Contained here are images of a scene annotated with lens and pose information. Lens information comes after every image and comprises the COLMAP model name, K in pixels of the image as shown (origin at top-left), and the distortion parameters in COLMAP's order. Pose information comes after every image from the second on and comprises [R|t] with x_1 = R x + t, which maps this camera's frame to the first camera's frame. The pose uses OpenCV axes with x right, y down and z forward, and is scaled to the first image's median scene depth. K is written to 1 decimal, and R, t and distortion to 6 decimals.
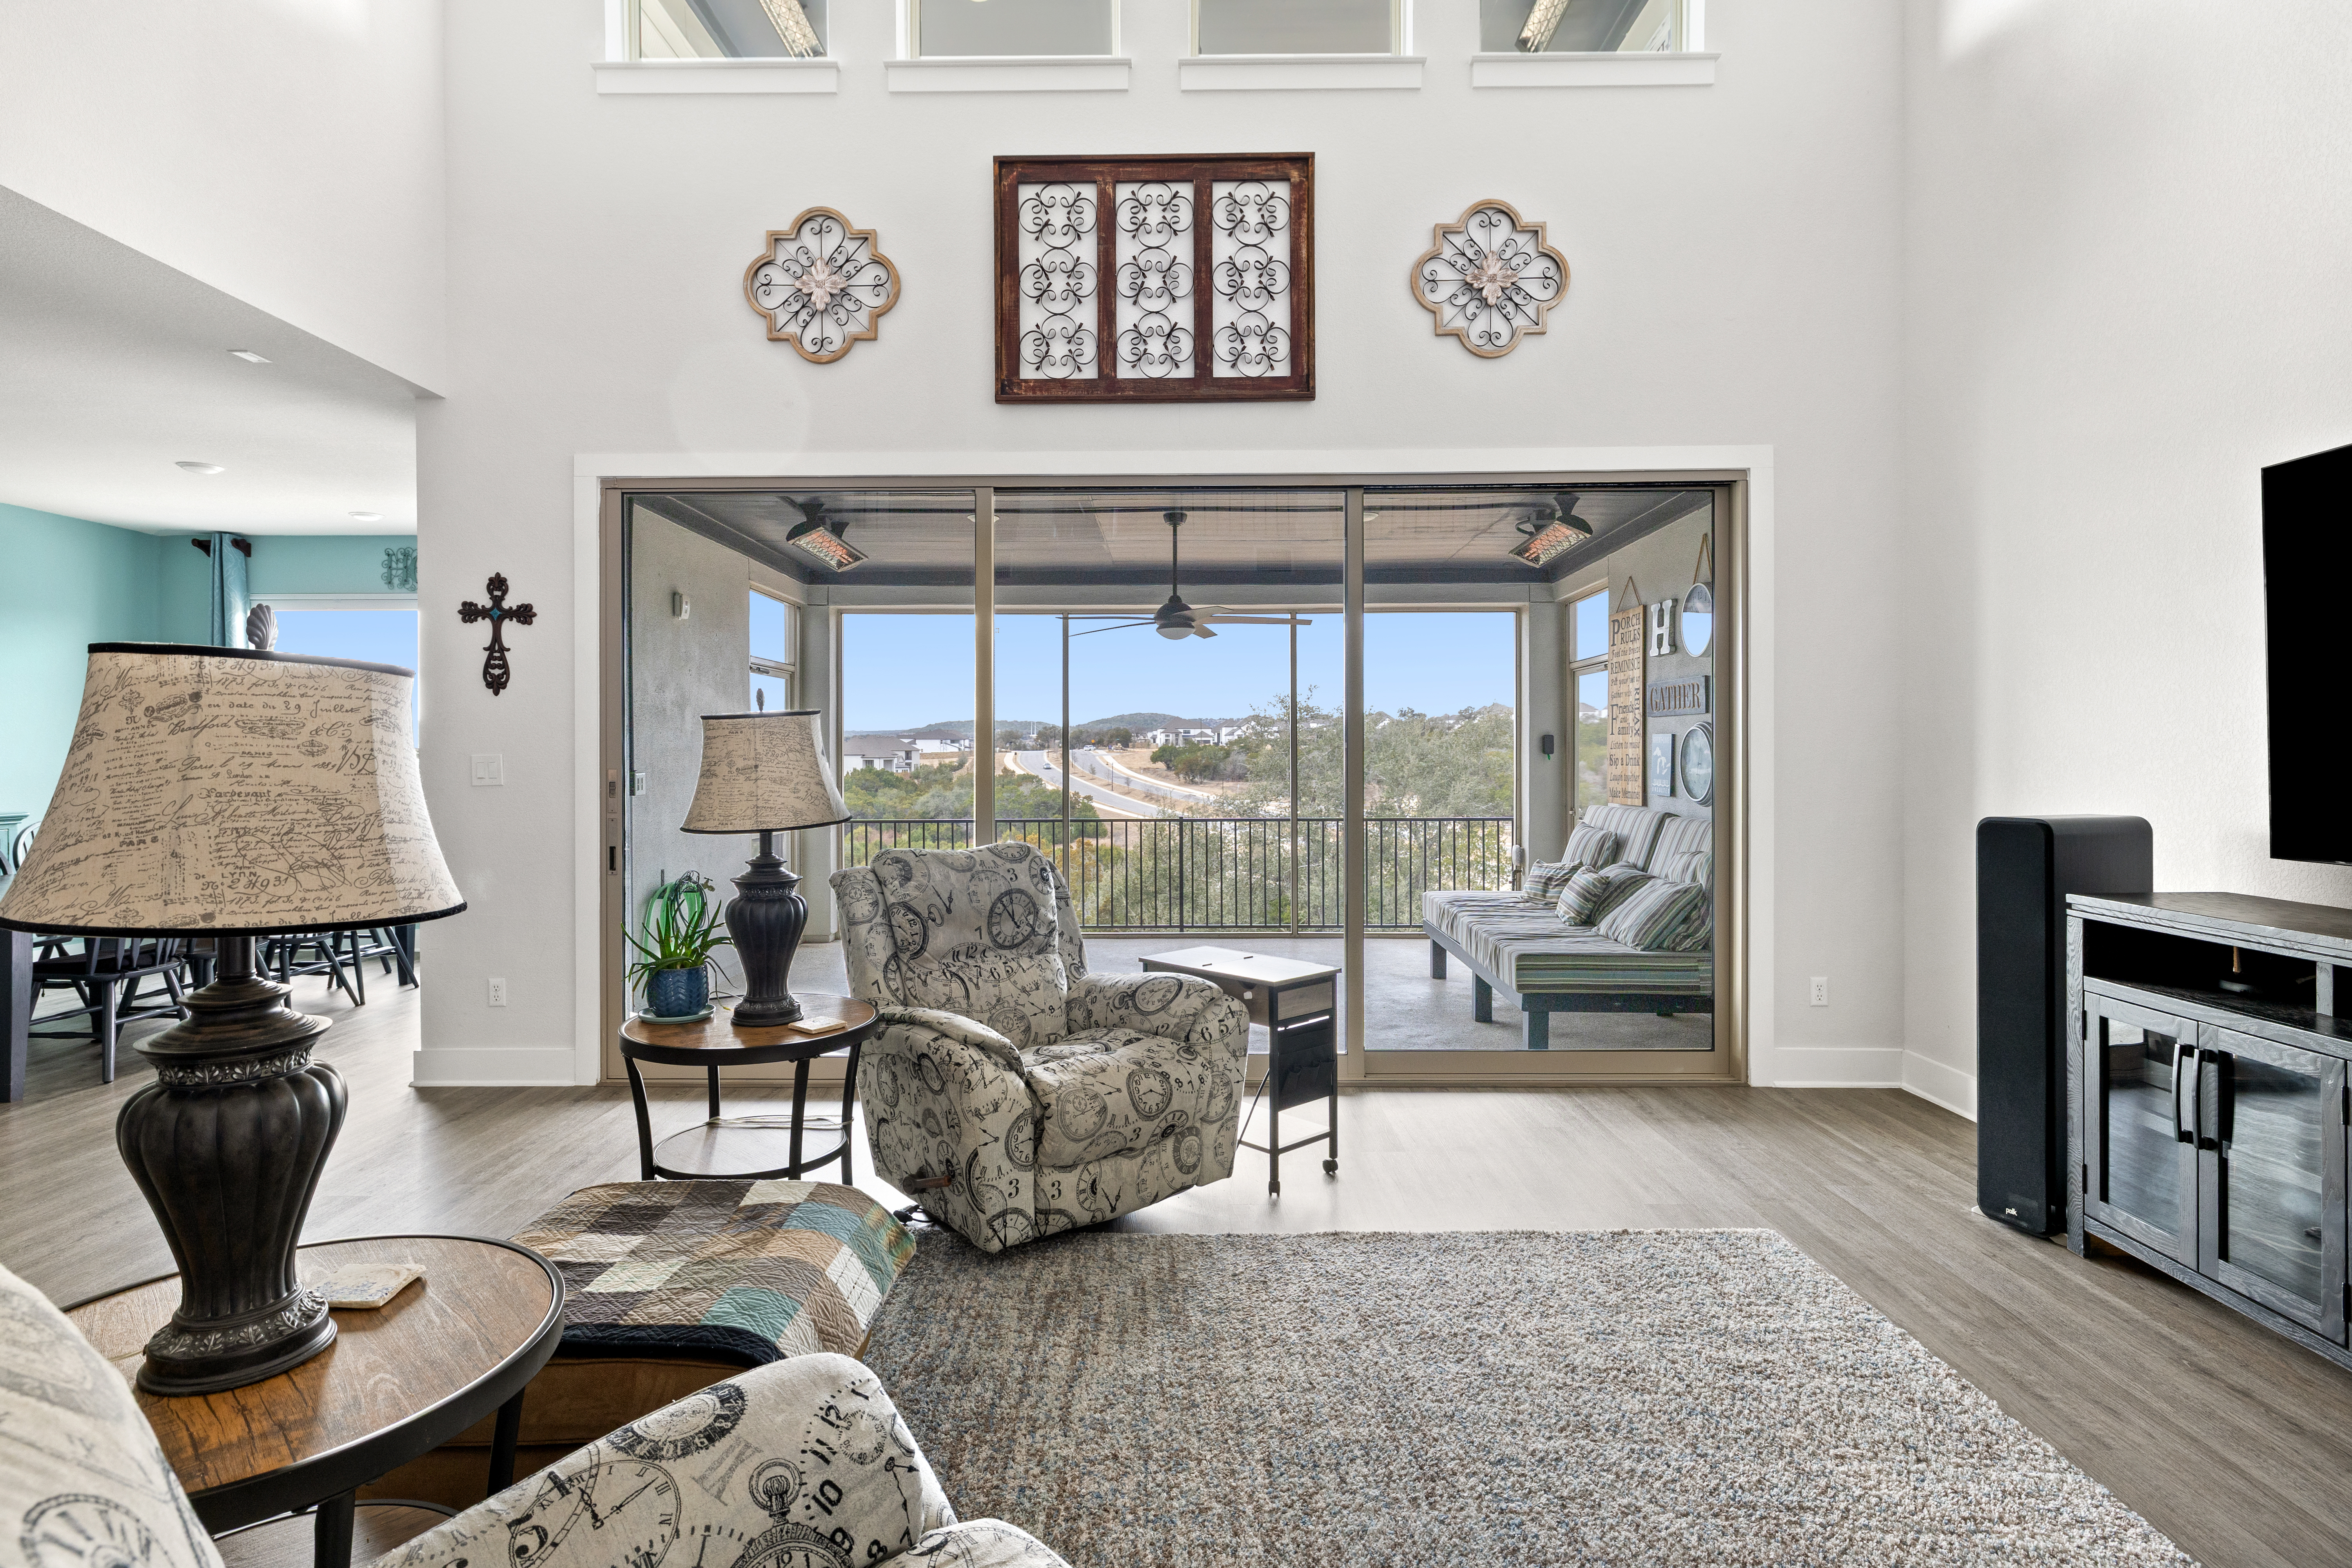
lens RADIAL K [[1178.1, 0, 1172.3], [0, 1178.1, 769.8], [0, 0, 1]] dist [0.006052, 0.000290]
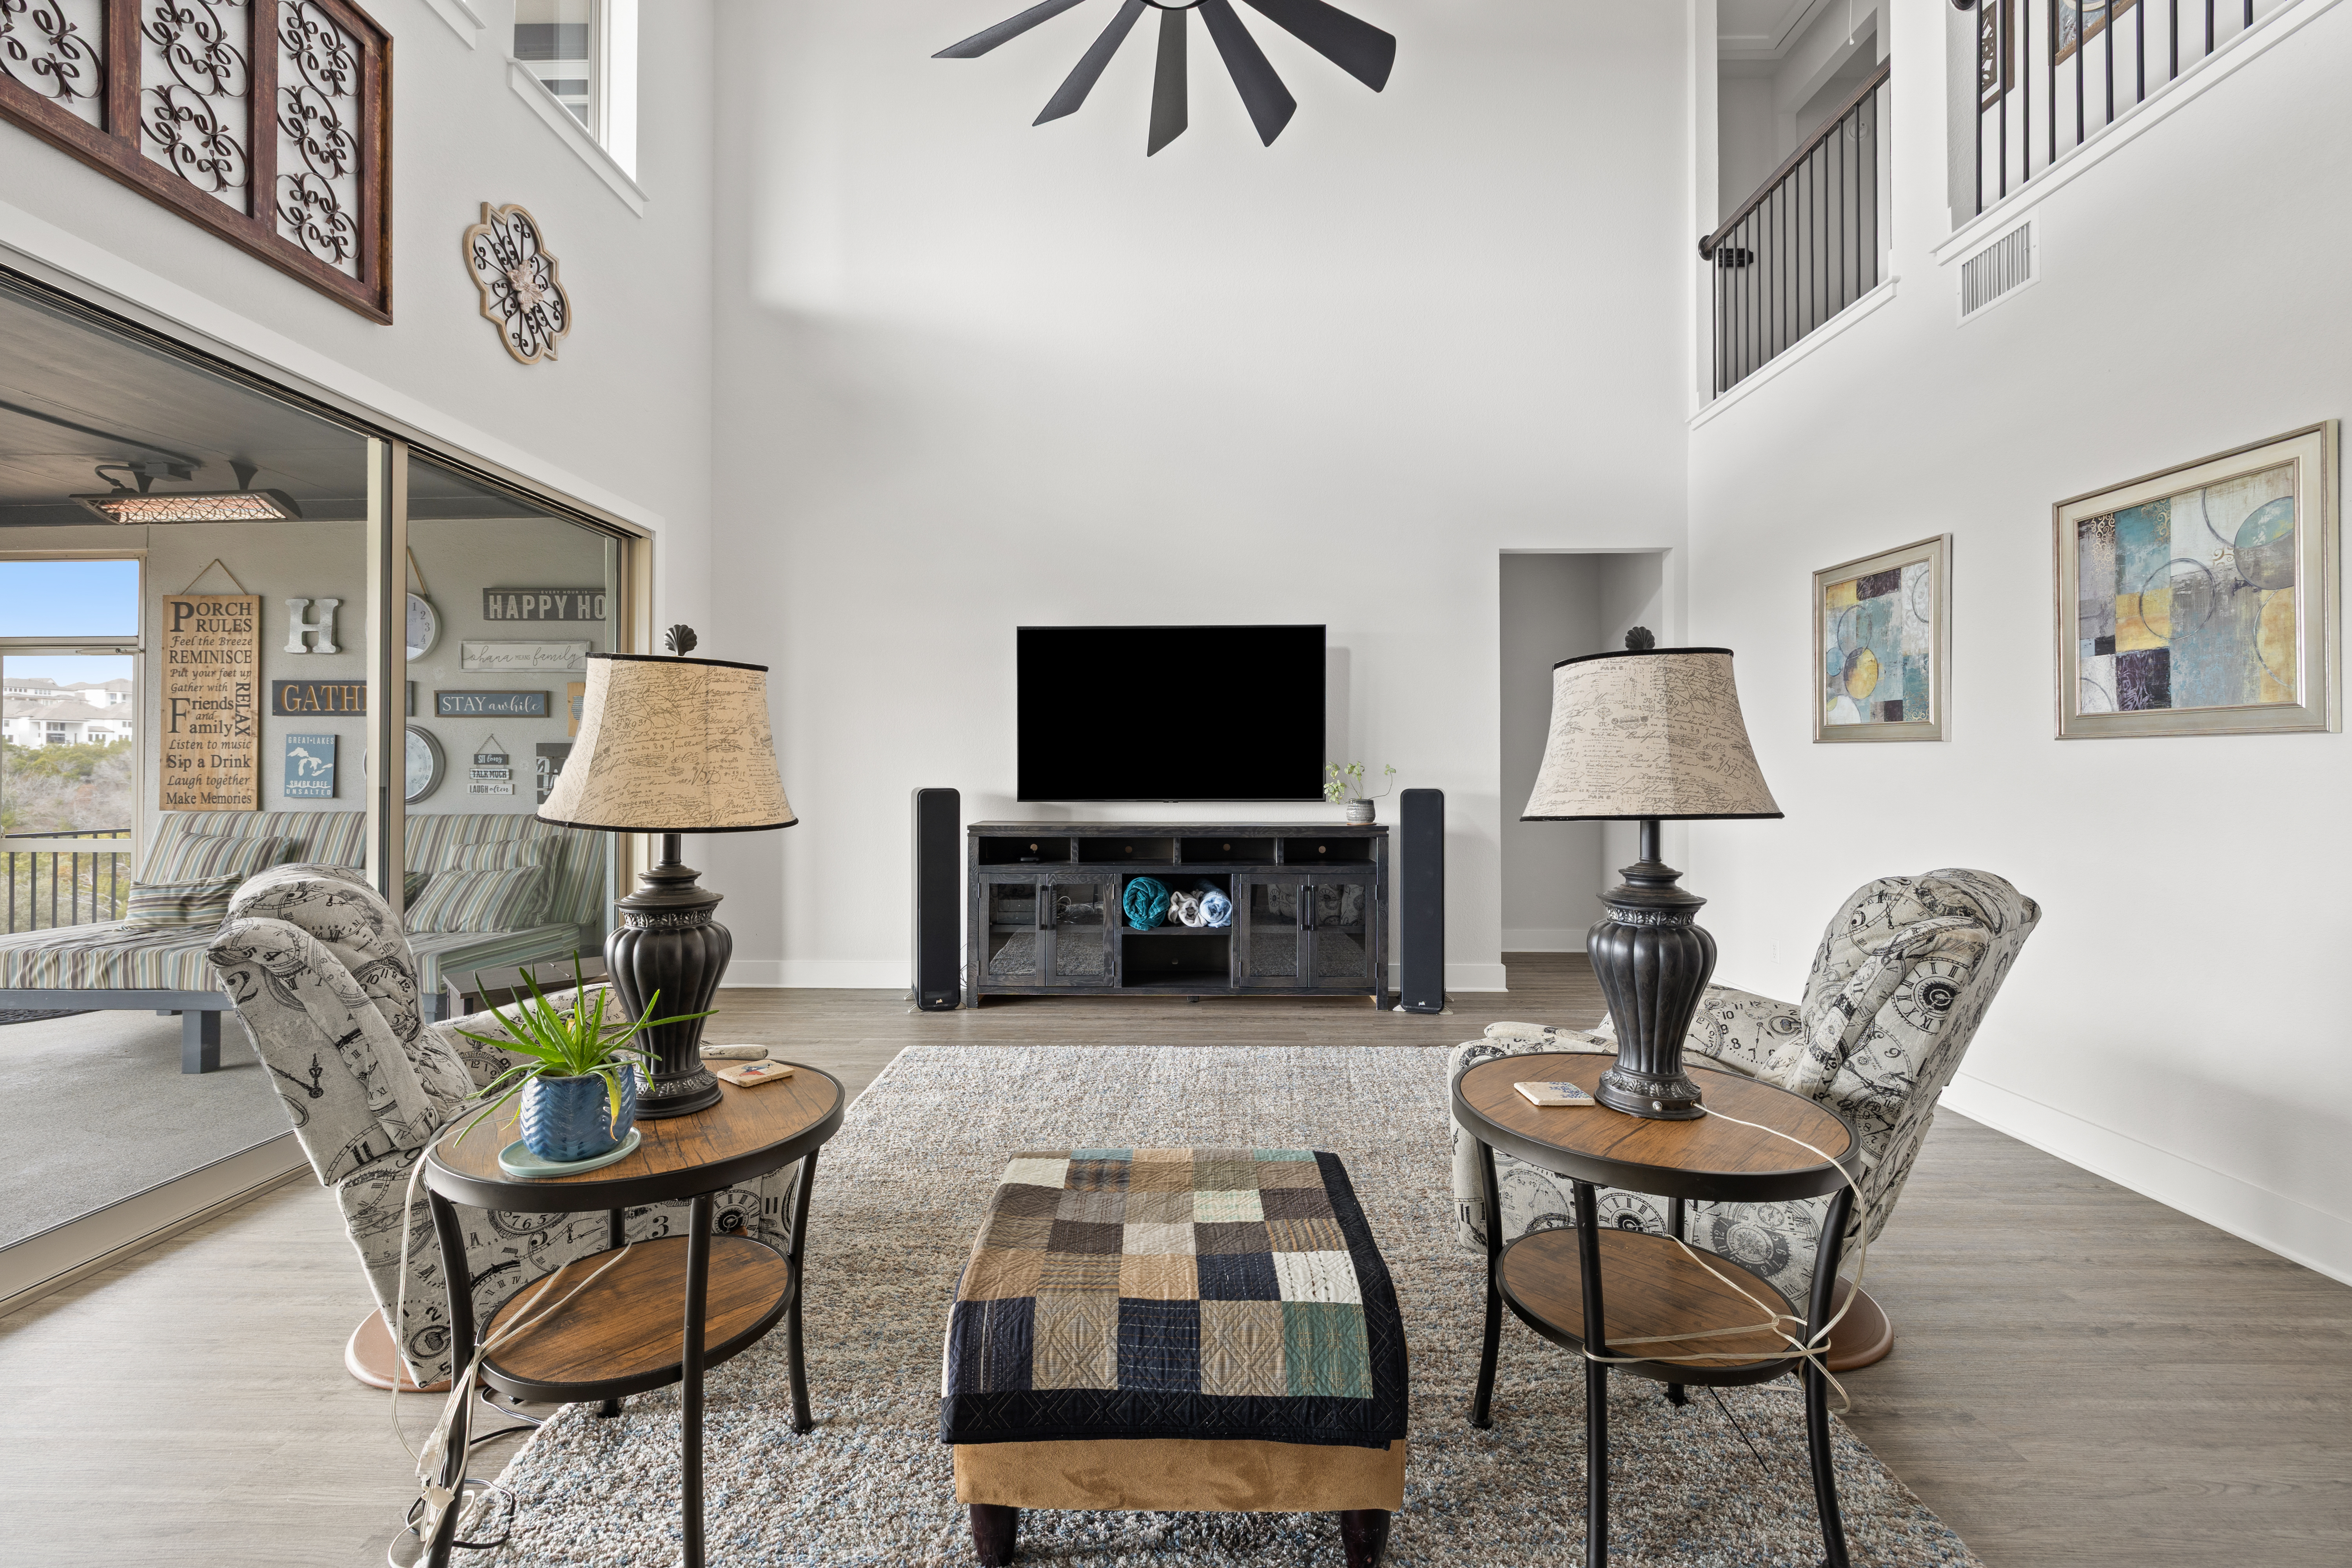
lens RADIAL K [[990.1, 0, 1171.9], [0, 990.1, 772.8], [0, 0, 1]] dist [0.002840, 0.000206]
pose [[-0.008297, -0.004198, 0.999957, -0.593787], [0.008543, 0.999954, 0.004269, 0.006412], [-0.999929, 0.008578, -0.008261, 0.448770]]
